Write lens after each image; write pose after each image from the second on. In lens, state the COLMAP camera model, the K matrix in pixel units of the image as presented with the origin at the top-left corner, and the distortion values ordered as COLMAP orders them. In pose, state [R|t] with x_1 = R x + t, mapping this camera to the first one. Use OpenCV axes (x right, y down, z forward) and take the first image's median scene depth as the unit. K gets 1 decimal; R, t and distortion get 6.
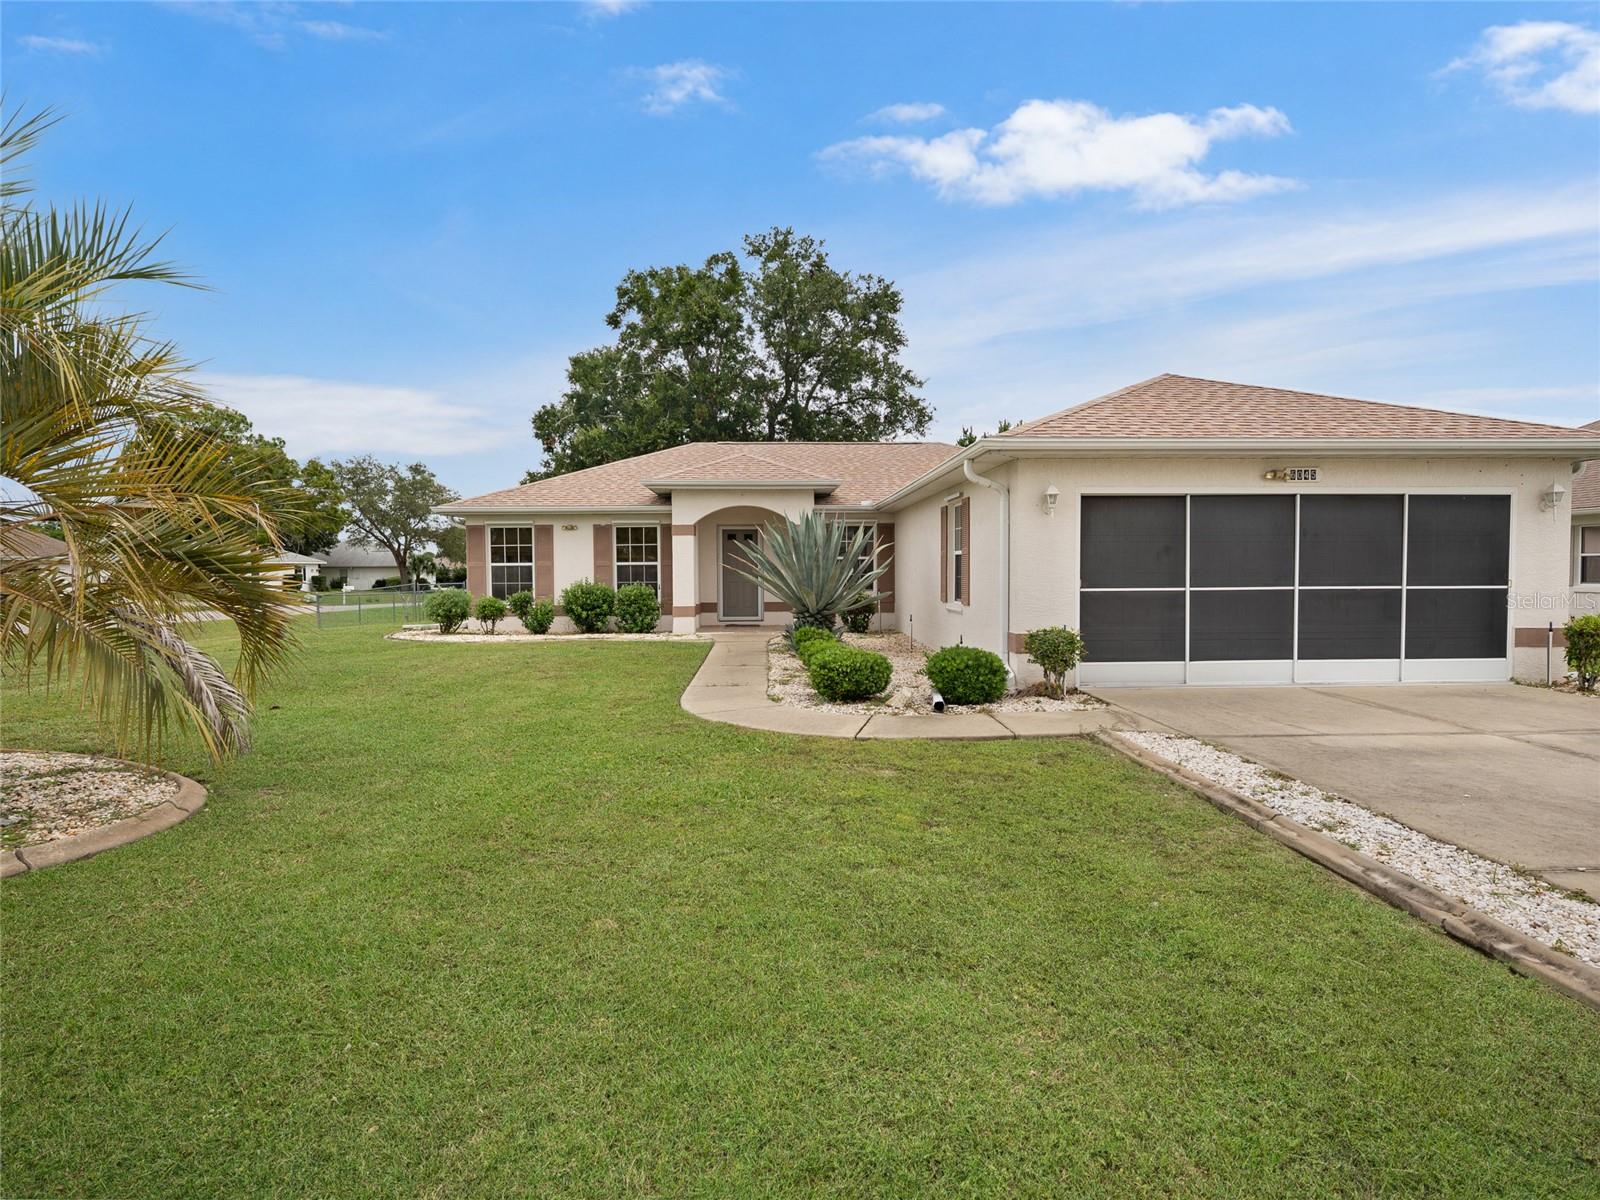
lens RADIAL K [[814.4, 0, 800.0], [0, 814.4, 600.0], [0, 0, 1]] dist [-0.000276, -0.000069]
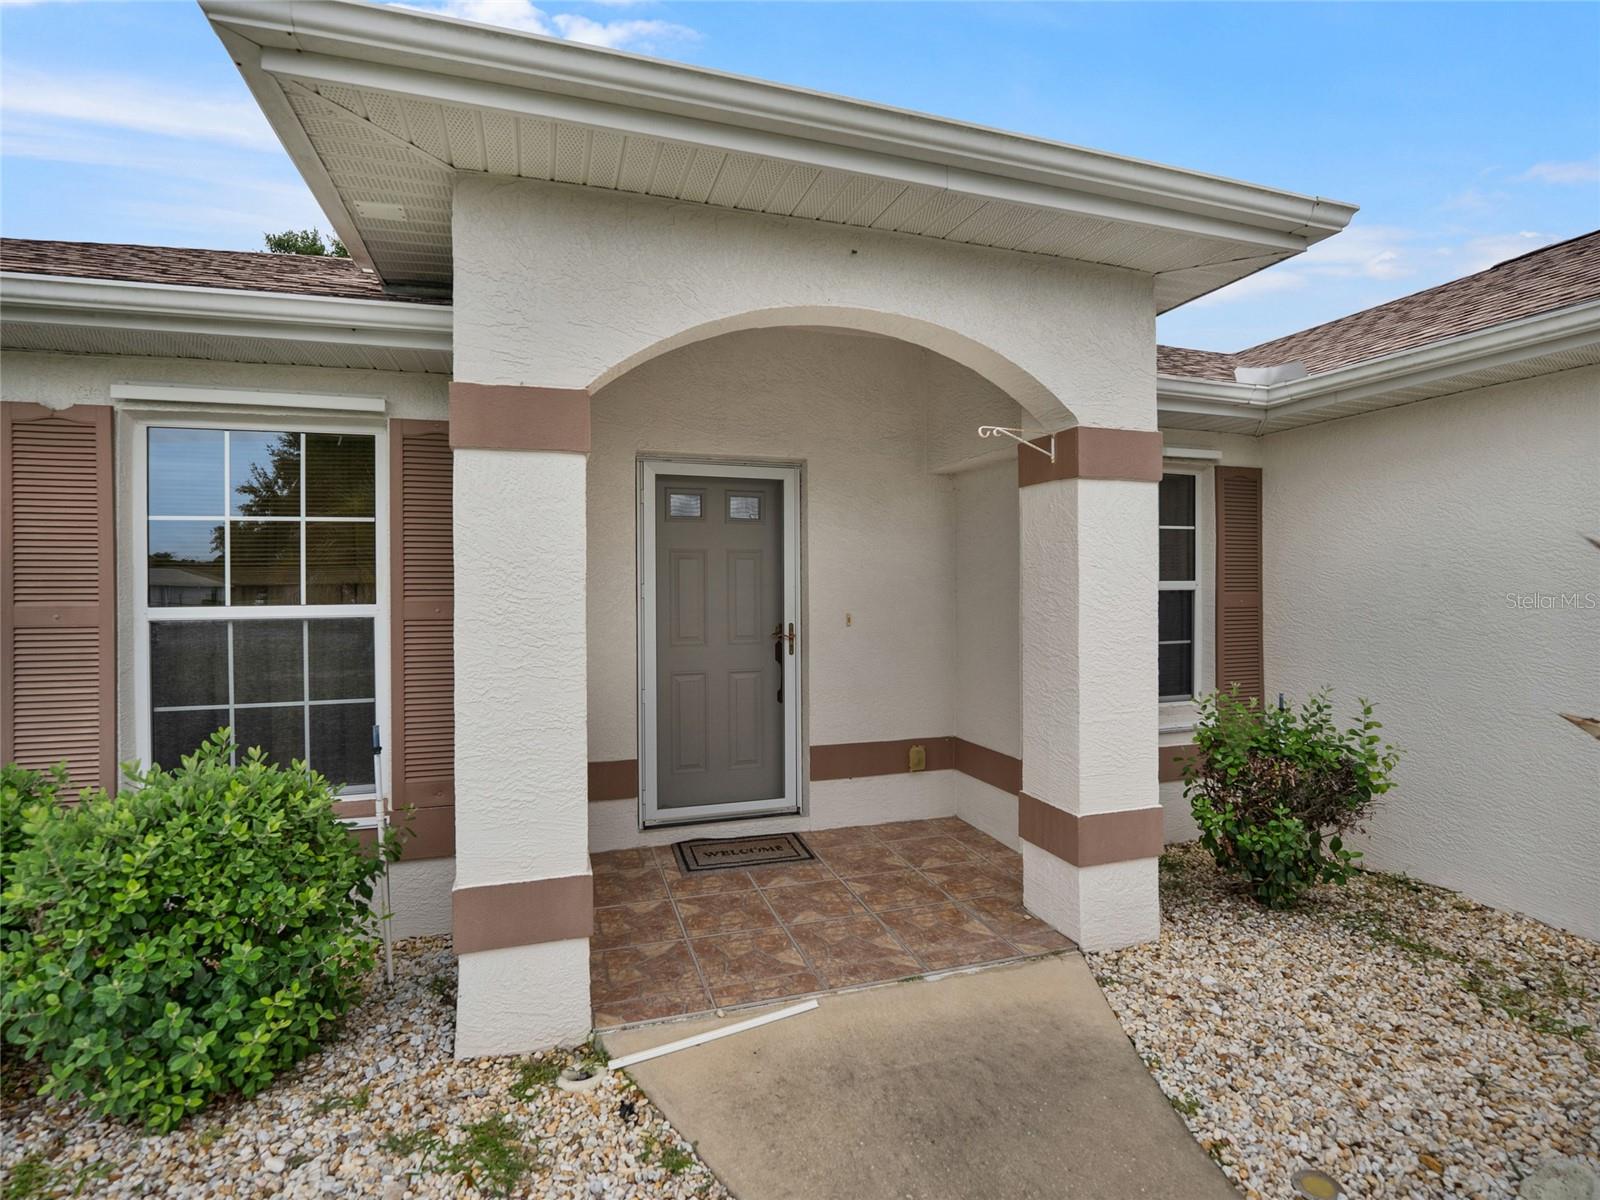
lens RADIAL K [[788.0, 0, 790.2], [0, 788.0, 569.2], [0, 0, 1]] dist [-0.032595, -0.000658]
pose [[0.966371, 0.003704, 0.257124, -0.058494], [0.010959, 0.998395, -0.055571, -0.020523], [-0.256917, 0.056520, 0.964779, 0.369251]]
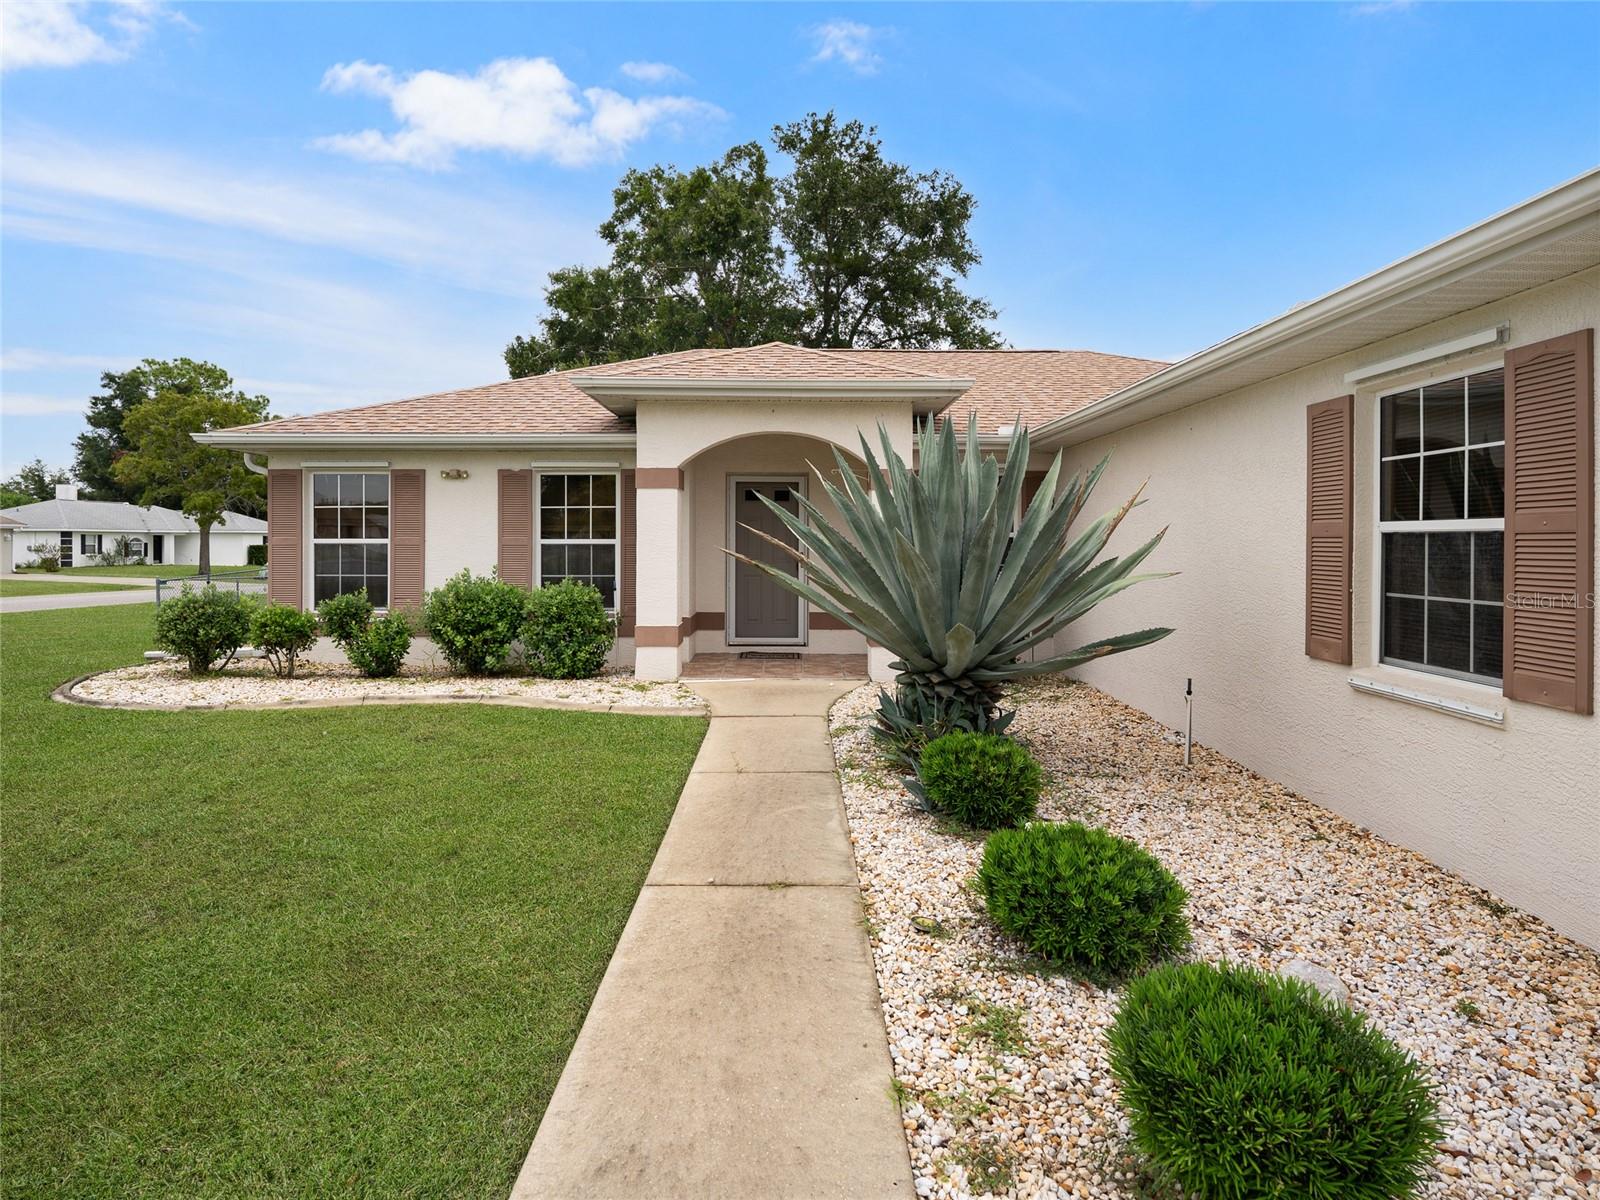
lens RADIAL K [[814.4, 0, 800.0], [0, 814.4, 600.0], [0, 0, 1]] dist [-0.000276, -0.000069]
pose [[0.999514, 0.011860, -0.028826, -0.016620], [-0.010955, 0.999449, 0.031344, -0.011554], [0.029182, -0.031013, 0.999093, 0.216985]]
